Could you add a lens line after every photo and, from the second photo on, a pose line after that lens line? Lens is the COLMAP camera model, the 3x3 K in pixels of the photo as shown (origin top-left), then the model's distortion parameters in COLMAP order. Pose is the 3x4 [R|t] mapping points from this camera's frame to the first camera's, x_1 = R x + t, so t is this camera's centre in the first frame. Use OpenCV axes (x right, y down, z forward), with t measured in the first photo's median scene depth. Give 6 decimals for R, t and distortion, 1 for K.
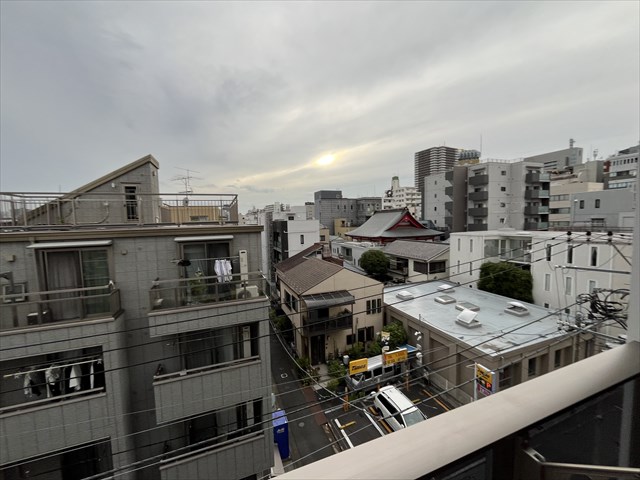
lens RADIAL K [[262.1, 0, 318.0], [0, 262.1, 241.4], [0, 0, 1]] dist [-0.001055, -0.000763]
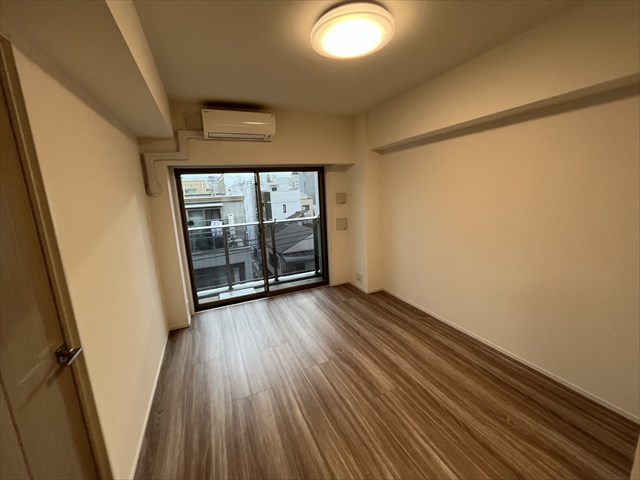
lens RADIAL K [[262.1, 0, 318.0], [0, 262.1, 241.4], [0, 0, 1]] dist [-0.001055, -0.000763]
pose [[0.998924, -0.027012, 0.037688, 0.068290], [0.022660, 0.993508, 0.111486, 0.019286], [-0.040455, -0.110512, 0.993051, -0.233829]]
